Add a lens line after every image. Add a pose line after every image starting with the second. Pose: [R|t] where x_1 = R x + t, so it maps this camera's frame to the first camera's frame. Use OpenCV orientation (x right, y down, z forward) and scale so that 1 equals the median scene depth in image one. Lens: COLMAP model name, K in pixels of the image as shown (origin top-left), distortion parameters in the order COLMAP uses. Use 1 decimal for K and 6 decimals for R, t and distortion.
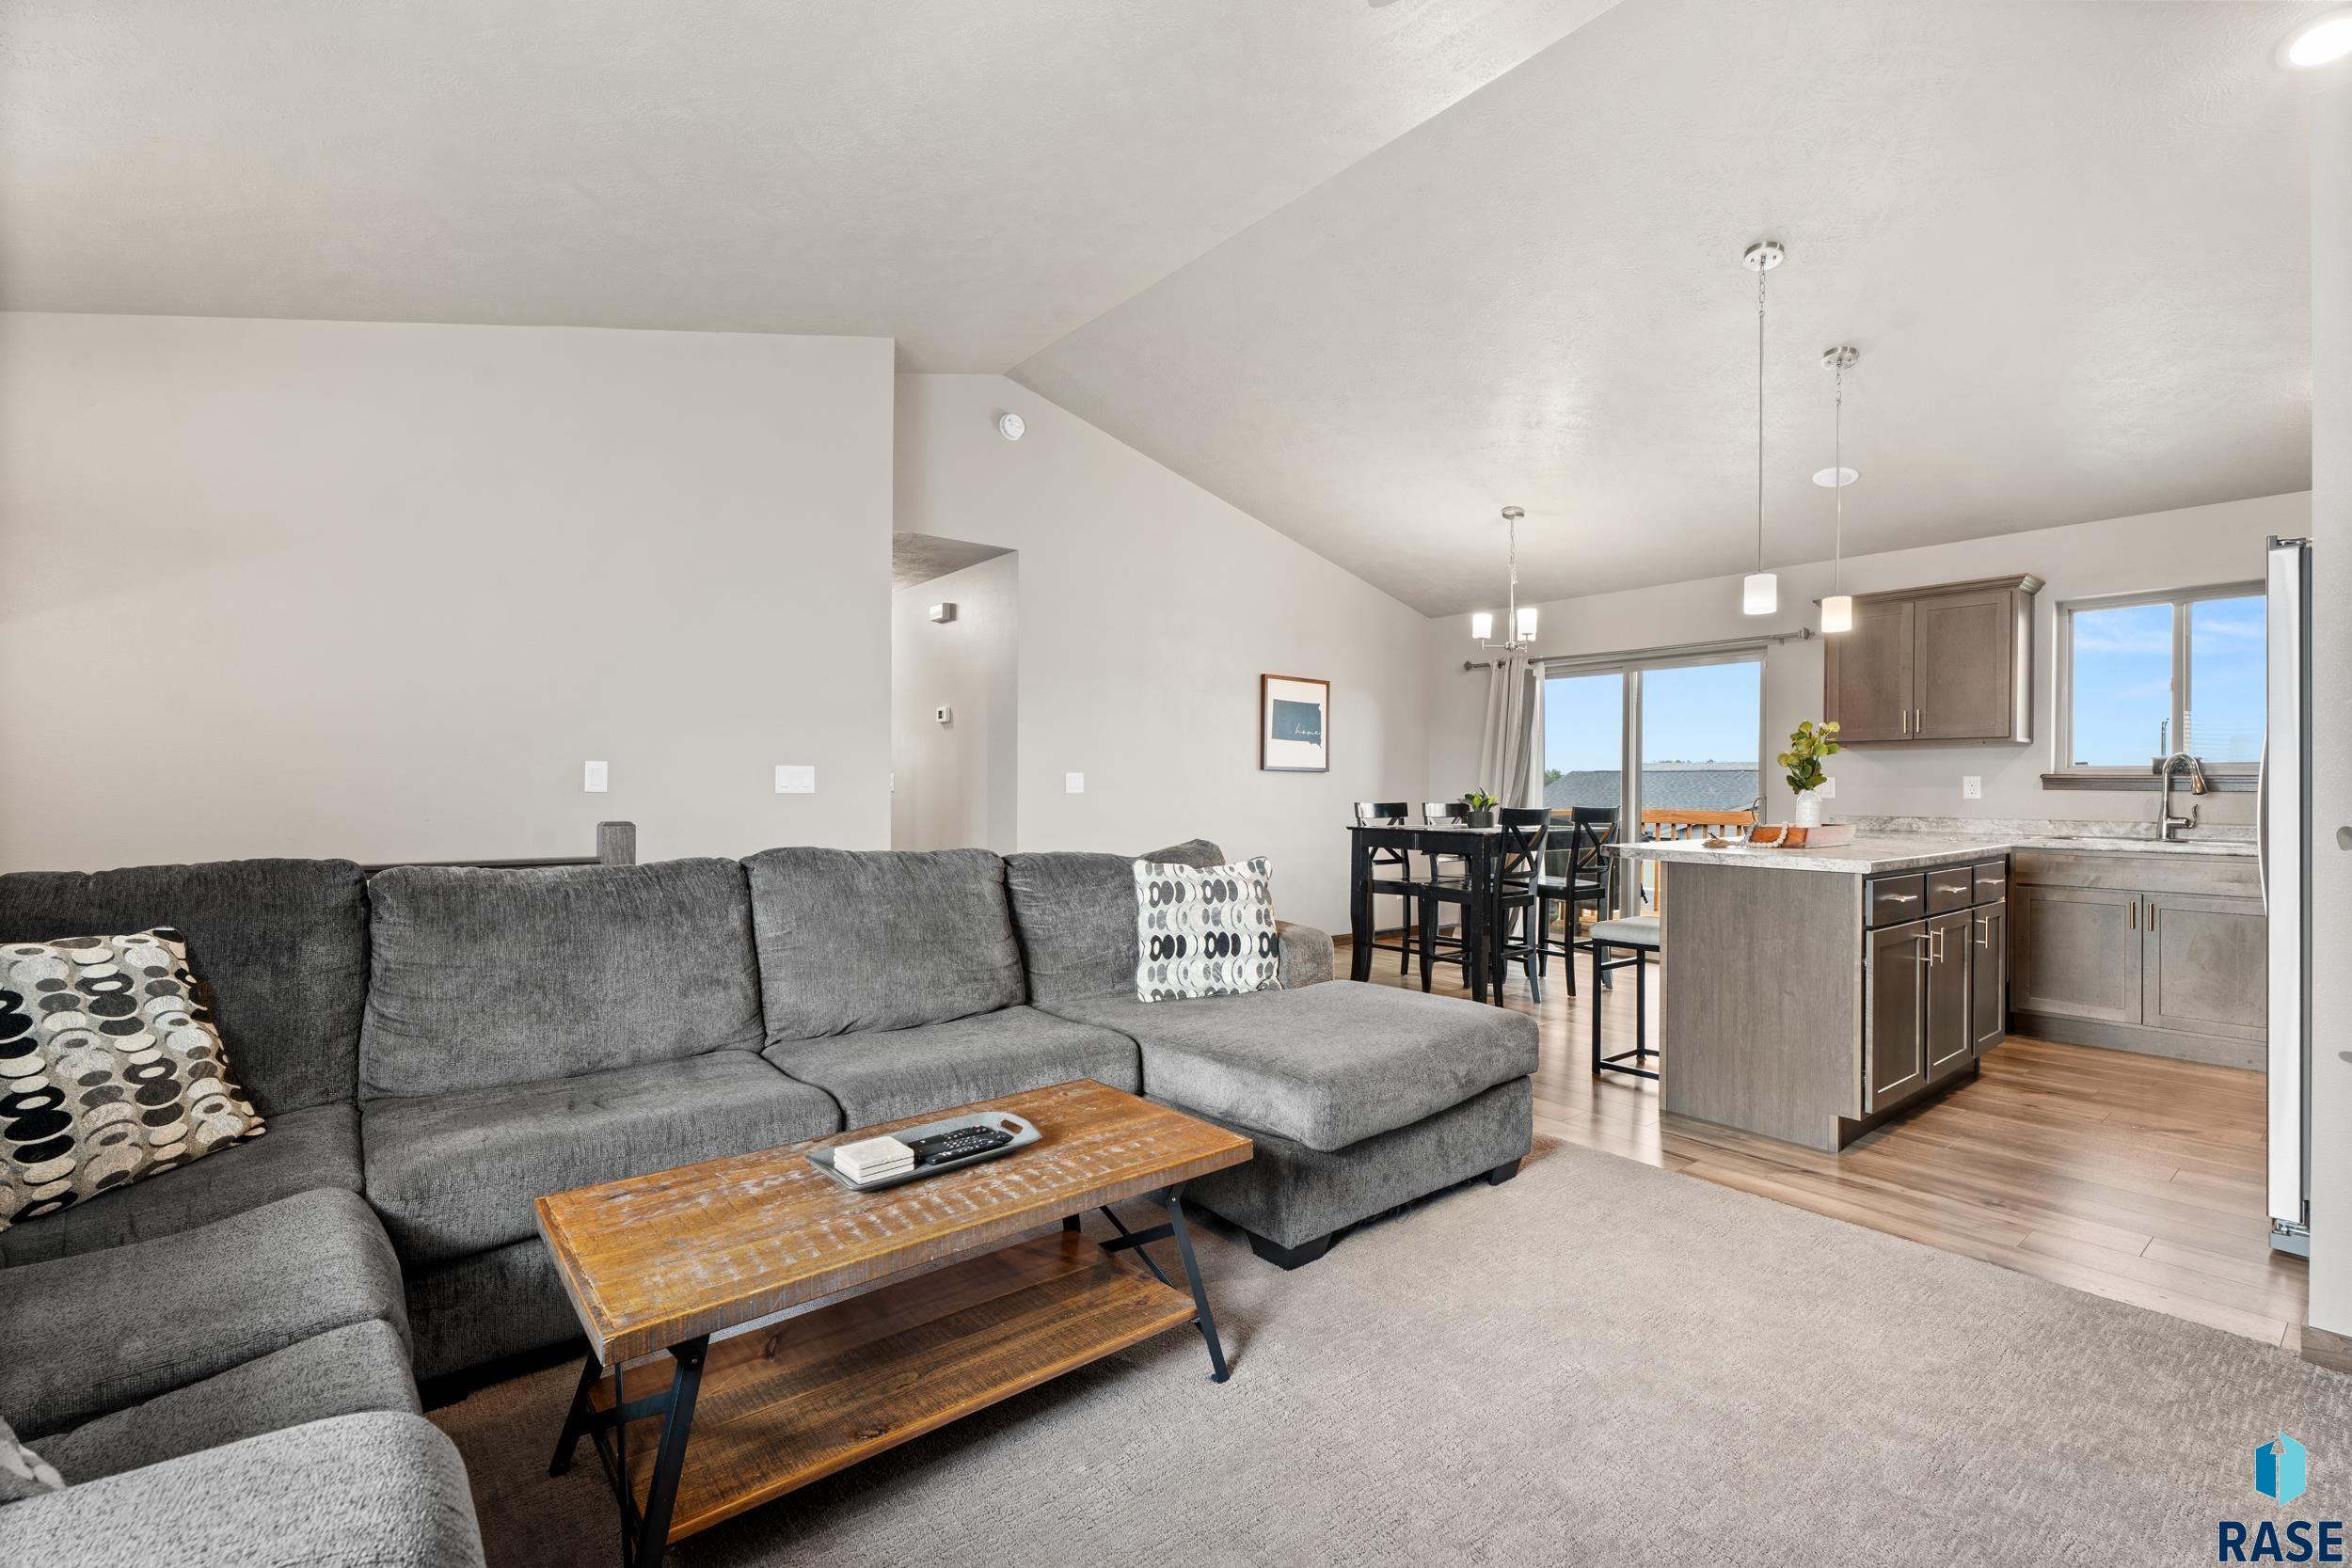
lens RADIAL K [[1049.8, 0, 1169.5], [0, 1049.8, 787.8], [0, 0, 1]] dist [0.004583, 0.000267]
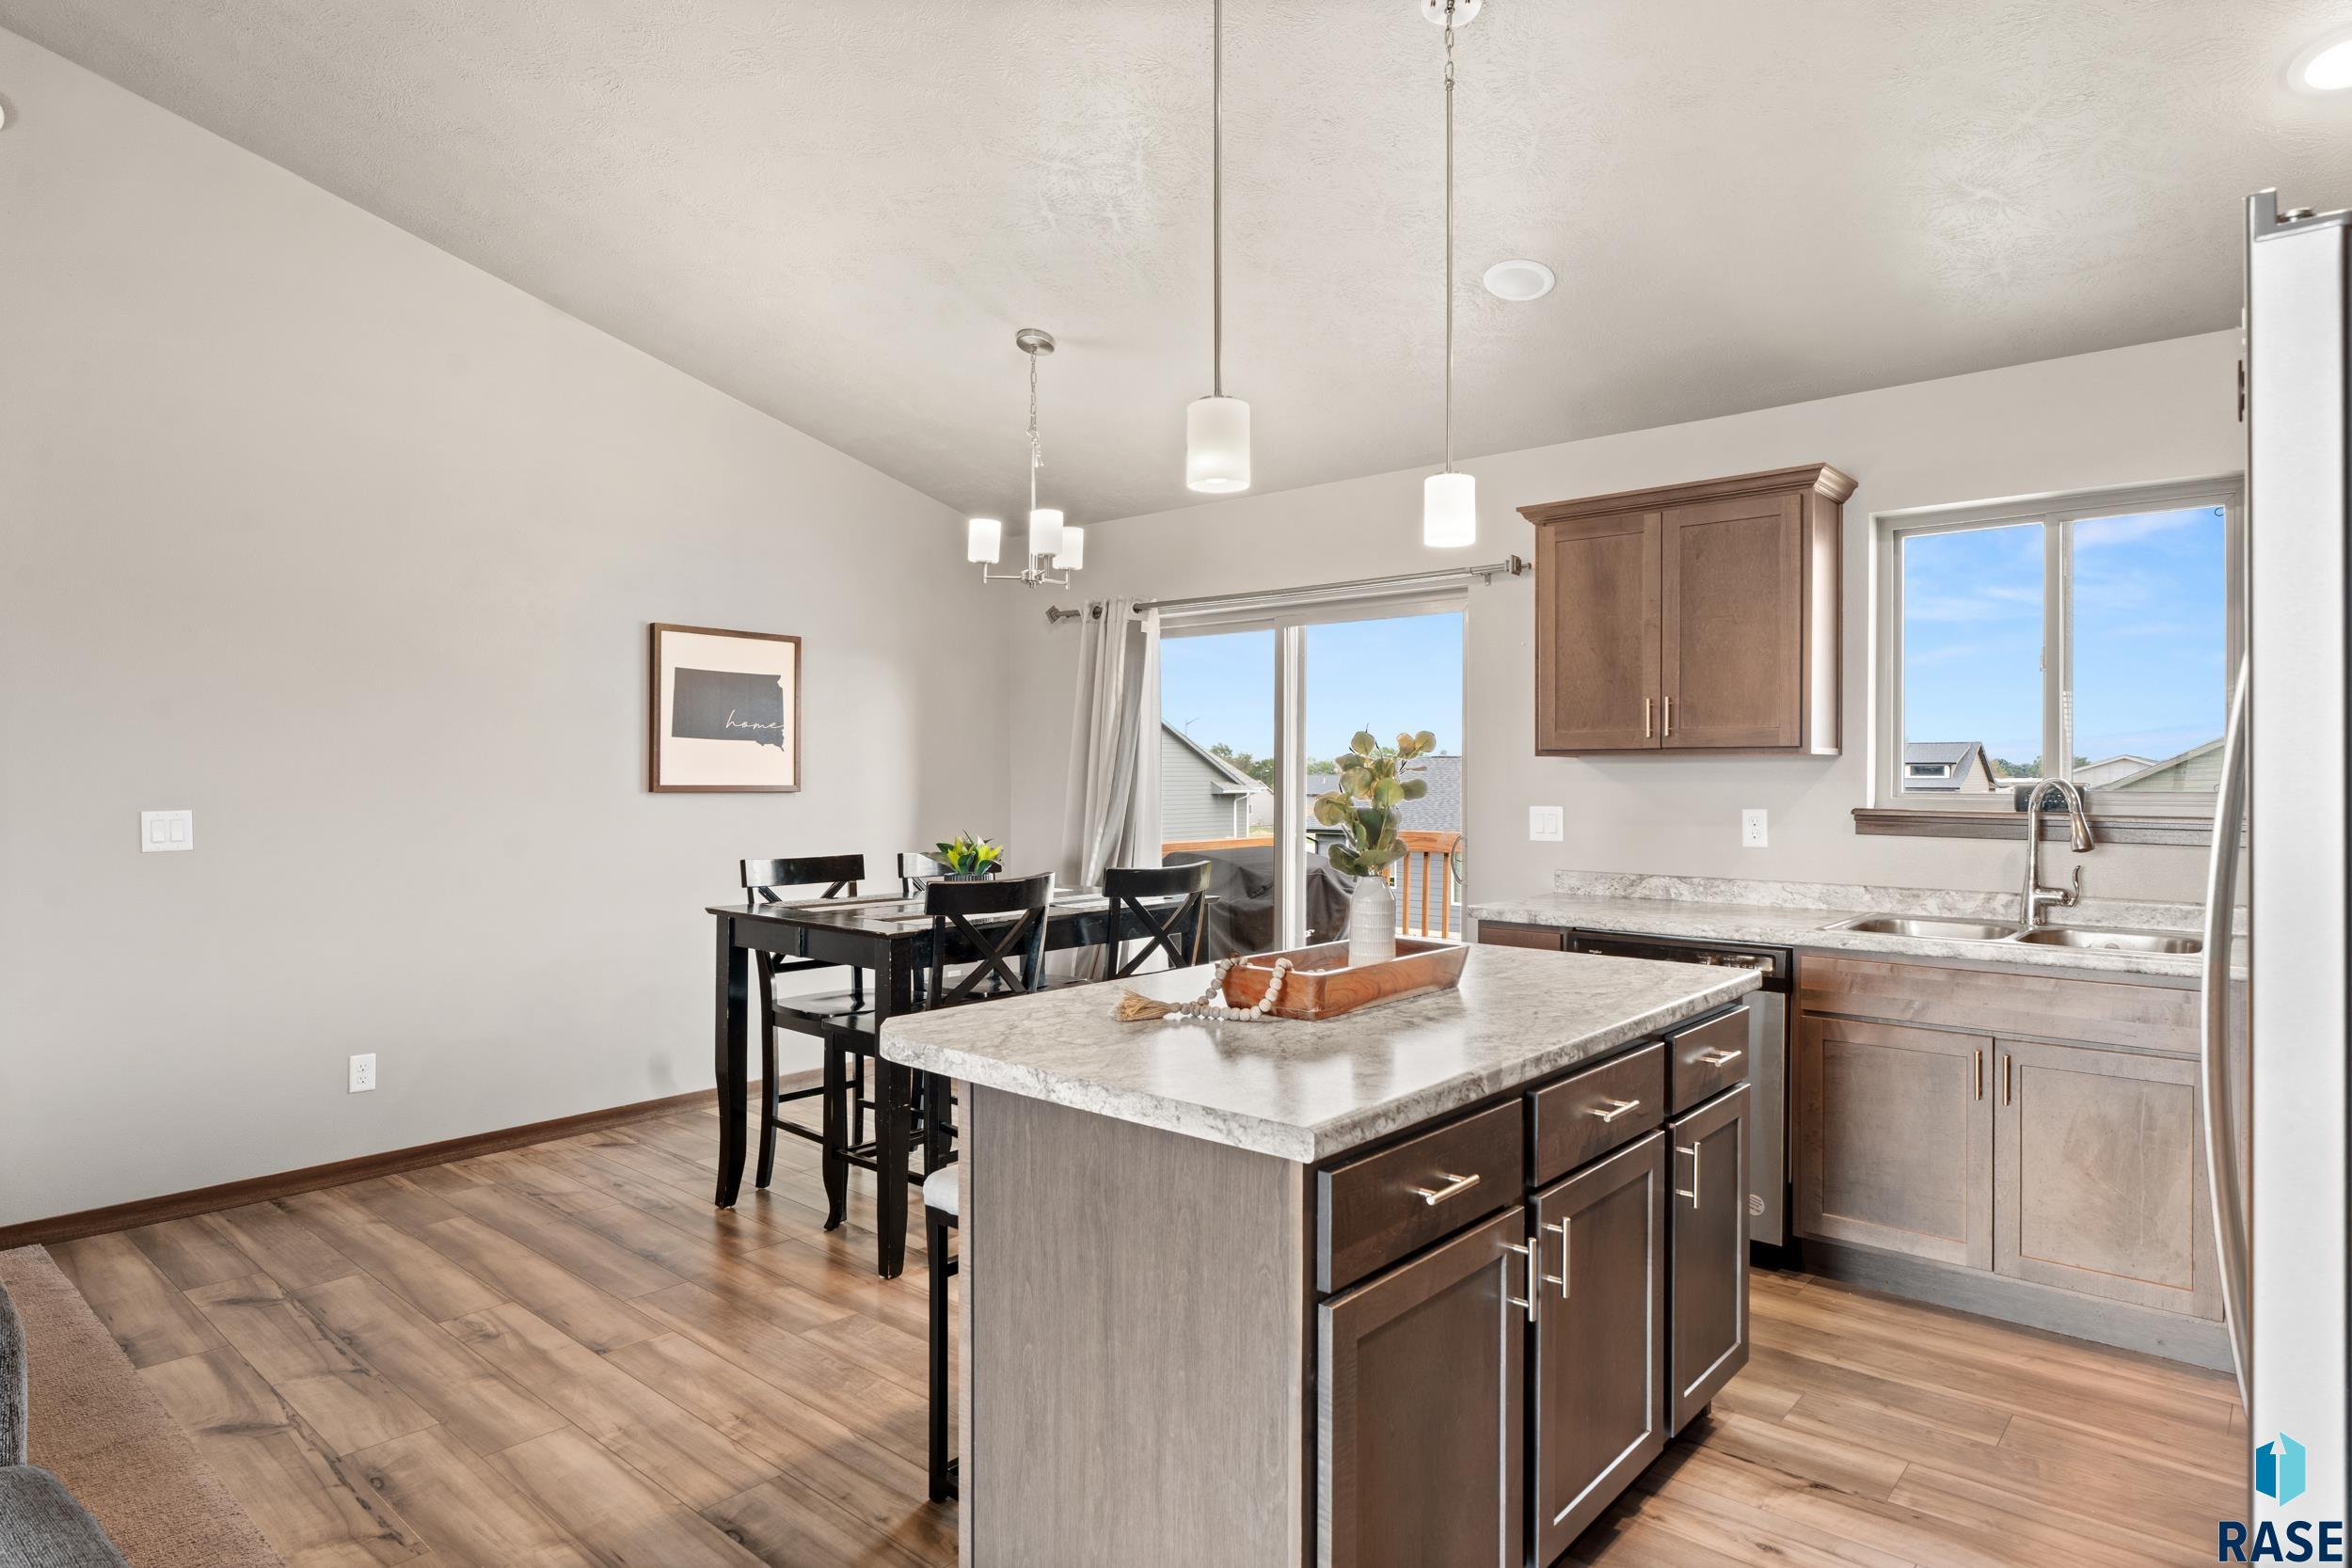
lens RADIAL K [[1324.2, 0, 1176.5], [0, 1324.2, 776.9], [0, 0, 1]] dist [-0.004072, 0.003654]
pose [[0.985908, -0.005803, 0.167185, 0.317591], [0.005212, 0.999979, 0.003976, -0.034089], [-0.167204, -0.003048, 0.985918, 0.319881]]
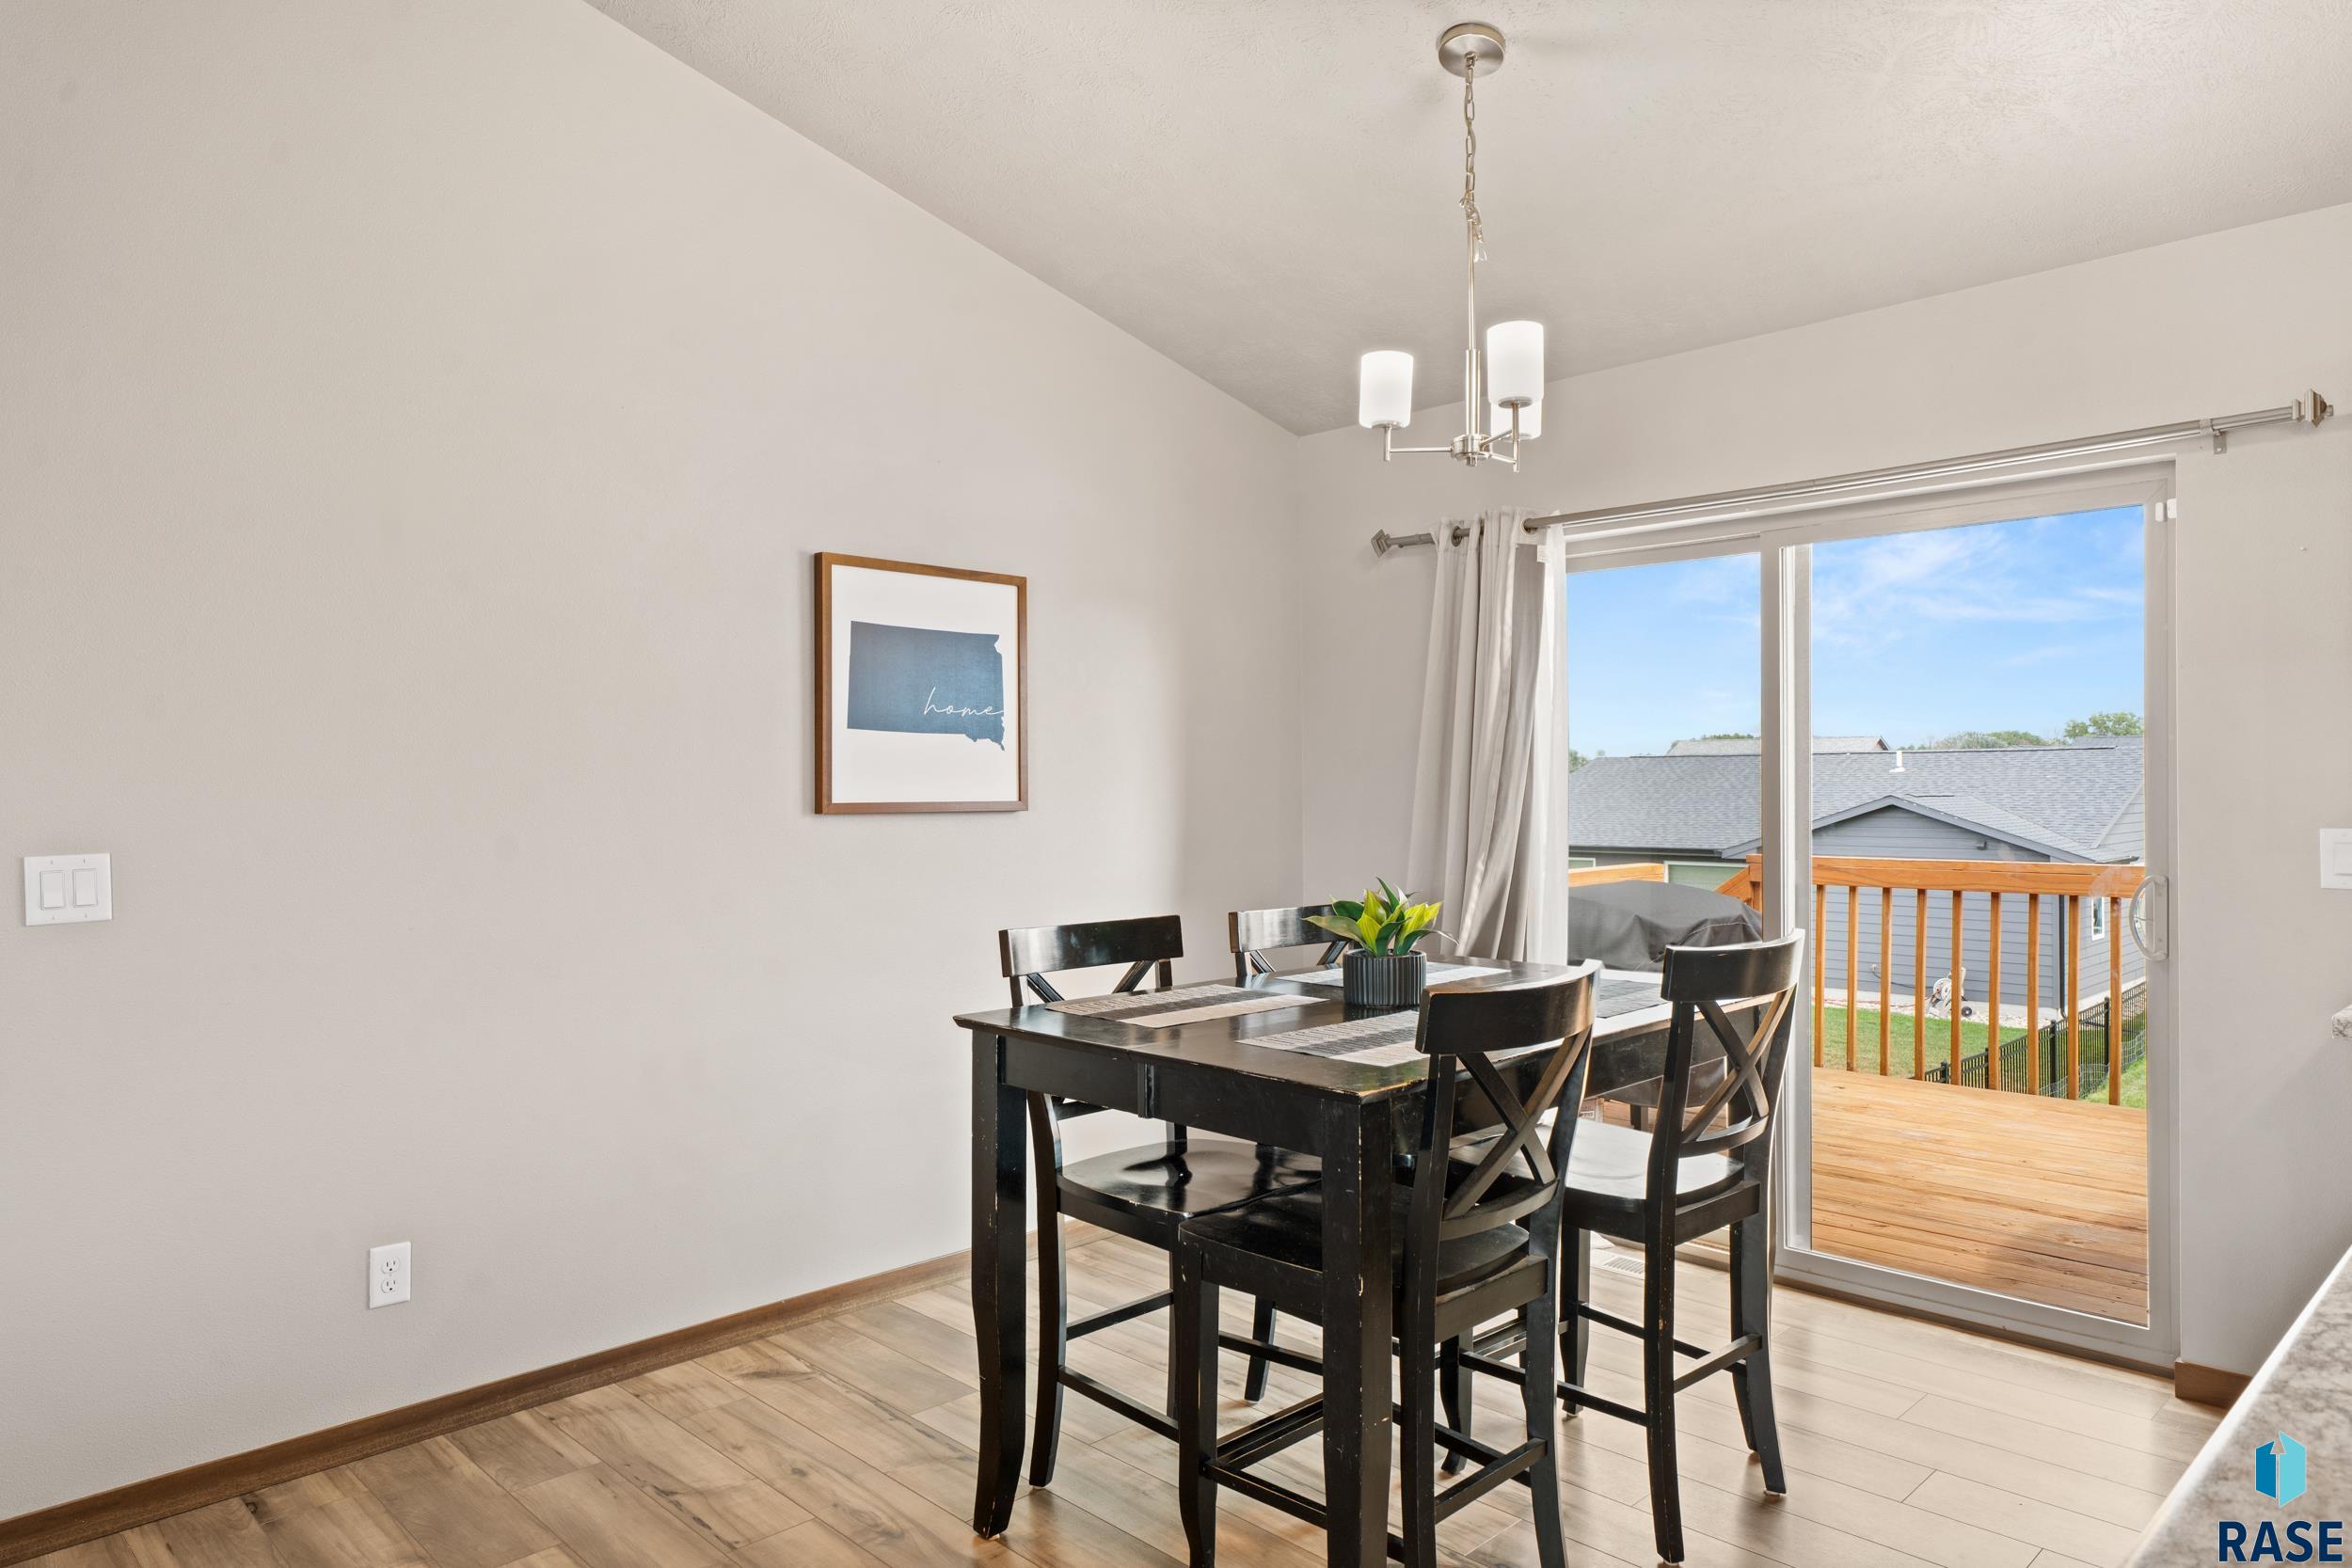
lens RADIAL K [[1485.4, 0, 1174.9], [0, 1485.4, 789.3], [0, 0, 1]] dist [0.003583, 0.006592]
pose [[0.995677, -0.013806, 0.091848, 0.210278], [0.013215, 0.999888, 0.007039, -0.035523], [-0.091934, -0.005795, 0.995748, 0.605856]]
